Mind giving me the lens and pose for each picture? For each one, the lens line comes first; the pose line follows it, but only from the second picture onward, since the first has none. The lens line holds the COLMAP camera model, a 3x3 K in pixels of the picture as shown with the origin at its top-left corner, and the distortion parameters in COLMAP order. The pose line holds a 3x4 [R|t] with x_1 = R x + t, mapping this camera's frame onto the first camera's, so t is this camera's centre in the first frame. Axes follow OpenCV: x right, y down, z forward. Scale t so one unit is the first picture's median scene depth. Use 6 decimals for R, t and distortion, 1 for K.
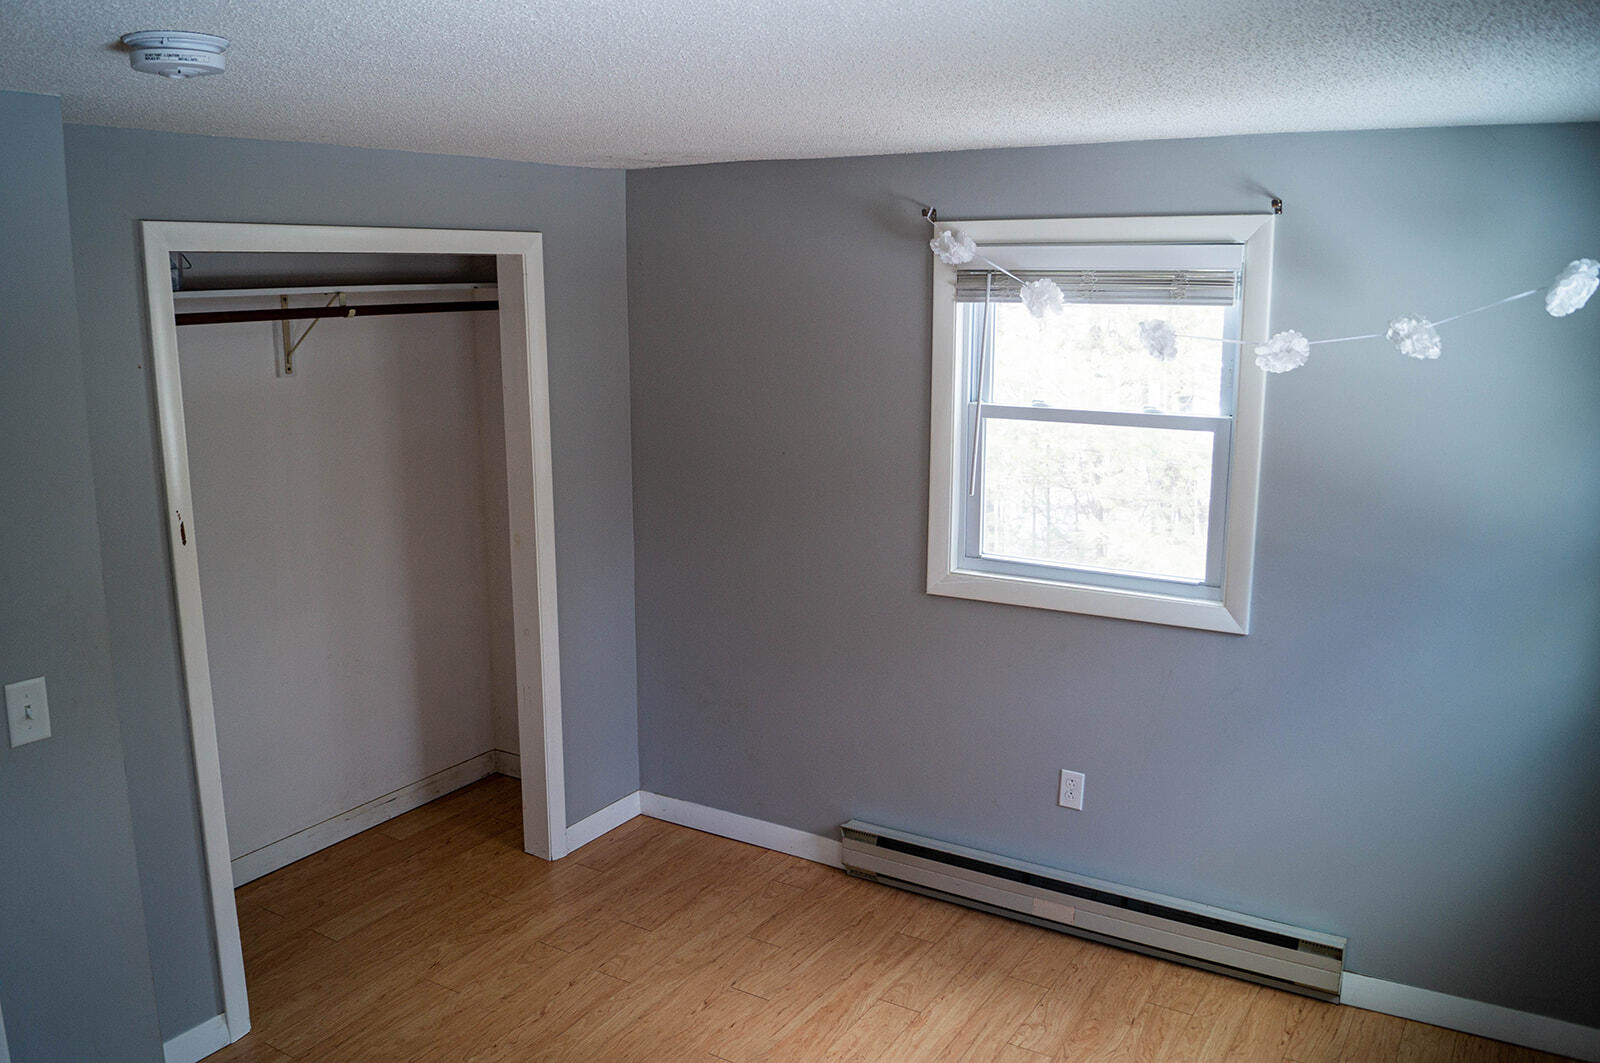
lens RADIAL K [[1275.7, 0, 798.7], [0, 1275.7, 554.9], [0, 0, 1]] dist [-0.047477, 0.003710]
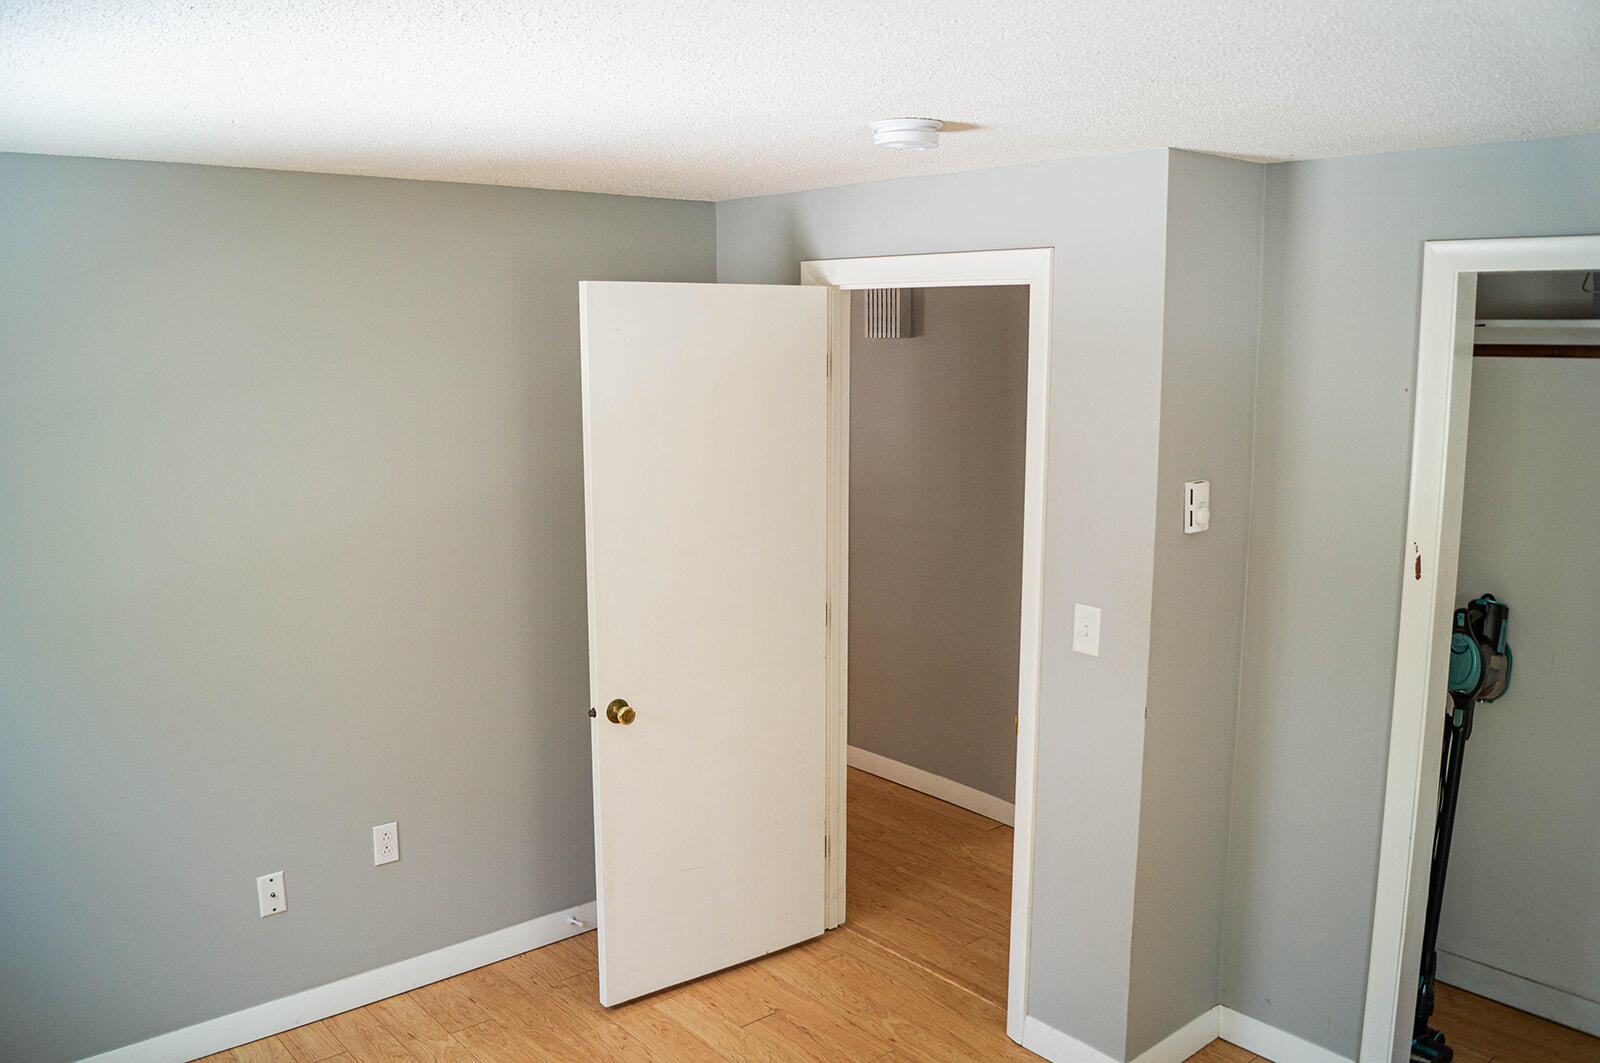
lens RADIAL K [[1264.9, 0, 777.0], [0, 1264.9, 525.7], [0, 0, 1]] dist [-0.081444, 0.013865]
pose [[-0.304056, 0.147422, -0.941178, 0.499121], [-0.204490, 0.954825, 0.215622, -0.139052], [0.930448, 0.258023, -0.260174, 0.725282]]
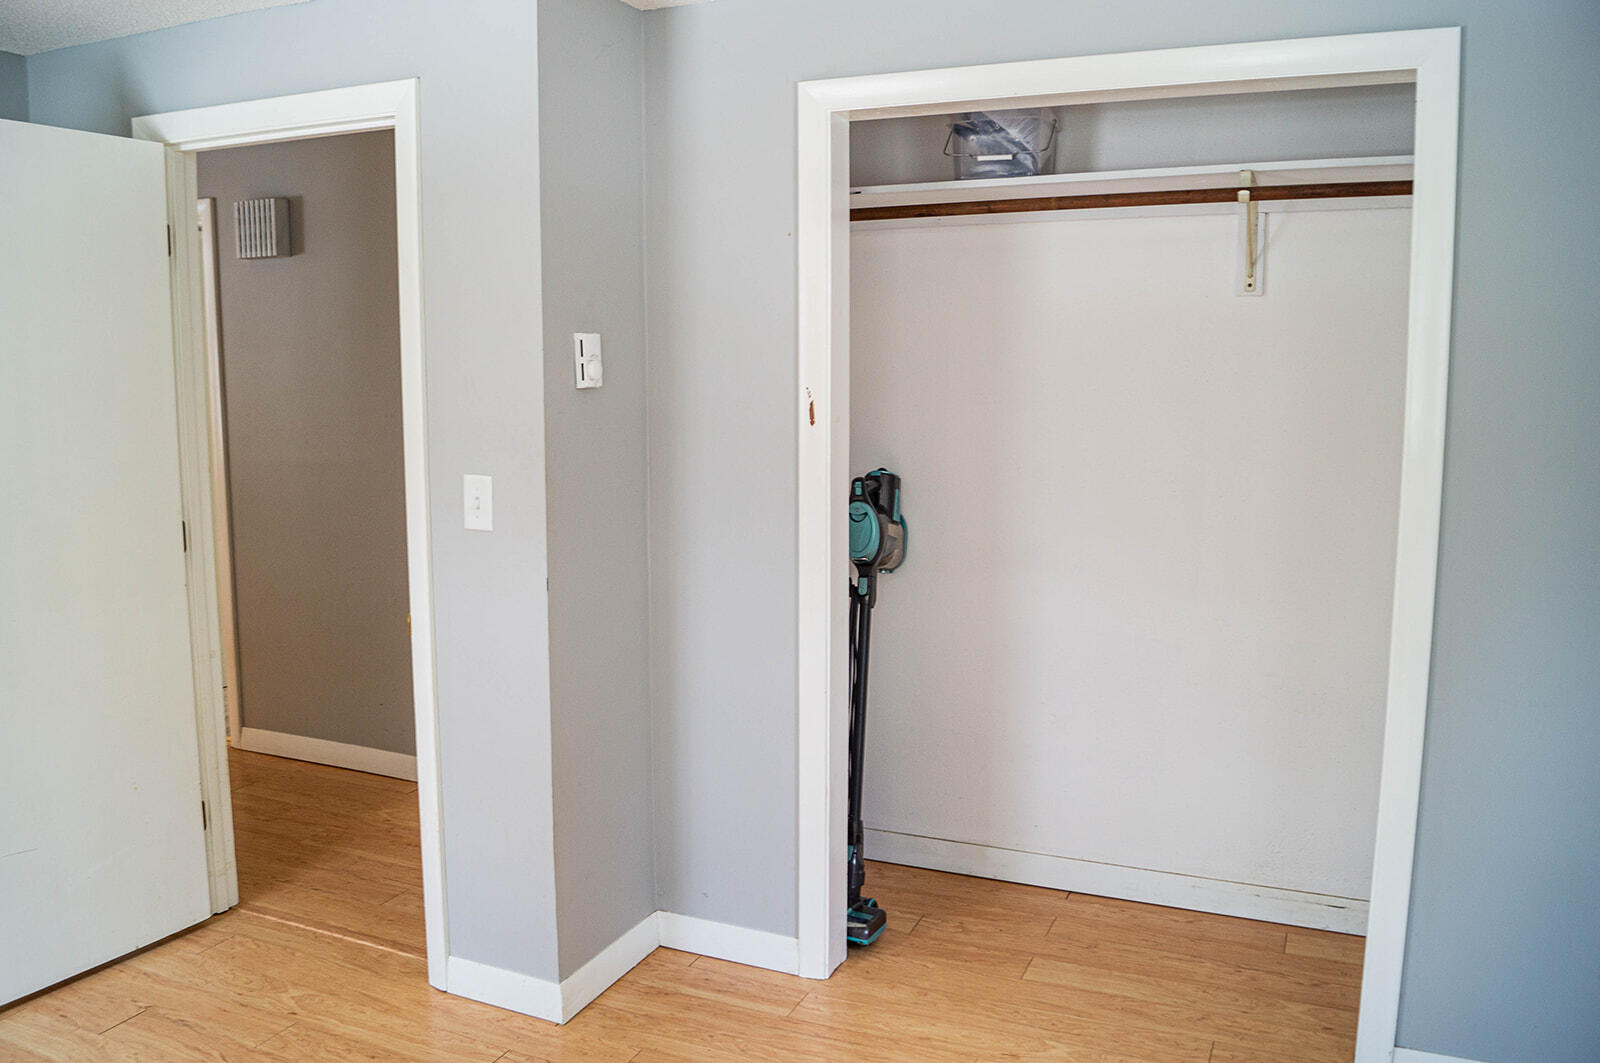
lens RADIAL K [[1264.9, 0, 777.0], [0, 1264.9, 525.7], [0, 0, 1]] dist [-0.081444, 0.013865]
pose [[0.130840, 0.128551, -0.983034, 0.414026], [-0.213792, 0.971887, 0.098638, -0.020915], [0.968077, 0.197259, 0.154645, 0.782416]]
